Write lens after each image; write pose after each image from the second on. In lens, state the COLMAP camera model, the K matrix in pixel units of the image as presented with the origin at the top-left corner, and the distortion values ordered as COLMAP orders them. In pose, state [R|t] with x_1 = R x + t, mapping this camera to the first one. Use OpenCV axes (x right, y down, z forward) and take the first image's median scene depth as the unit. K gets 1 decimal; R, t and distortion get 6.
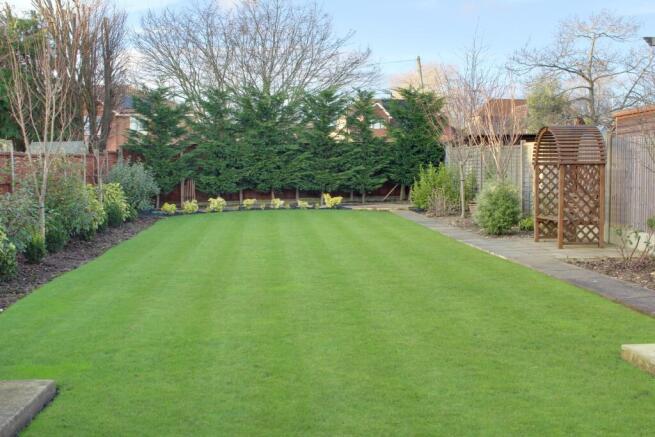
lens RADIAL K [[865.0, 0, 327.6], [0, 865.0, 219.4], [0, 0, 1]] dist [-0.103707, 0.000000]
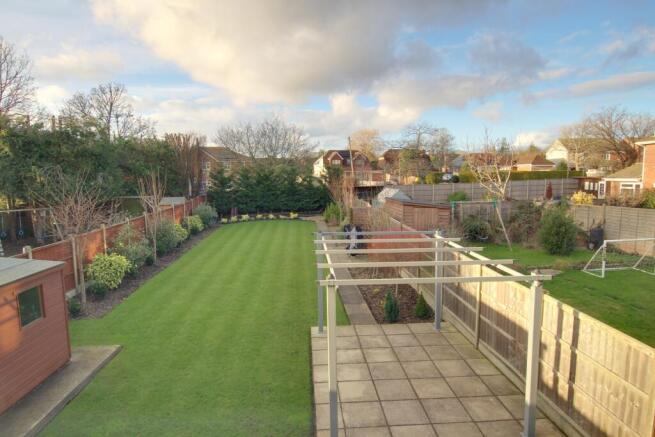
lens RADIAL K [[389.2, 0, 329.8], [0, 389.2, 219.4], [0, 0, 1]] dist [-0.004518, -0.001933]
pose [[0.999906, -0.000696, 0.013711, 0.091108], [-0.000130, 0.998189, 0.060161, -0.075716], [-0.013728, -0.060157, 0.998095, -0.089327]]
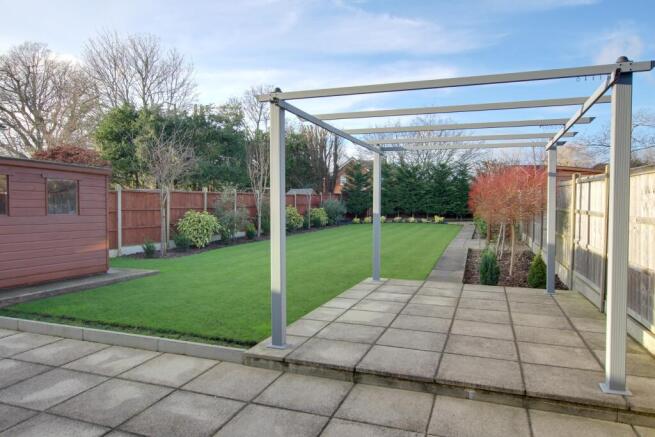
lens RADIAL K [[446.6, 0, 329.0], [0, 446.6, 219.9], [0, 0, 1]] dist [0.009225, 0.000834]
pose [[0.924262, 0.031328, -0.380471, 0.162218], [-0.037402, 0.999263, -0.008582, -0.001656], [0.379922, 0.022162, 0.924753, -0.045210]]
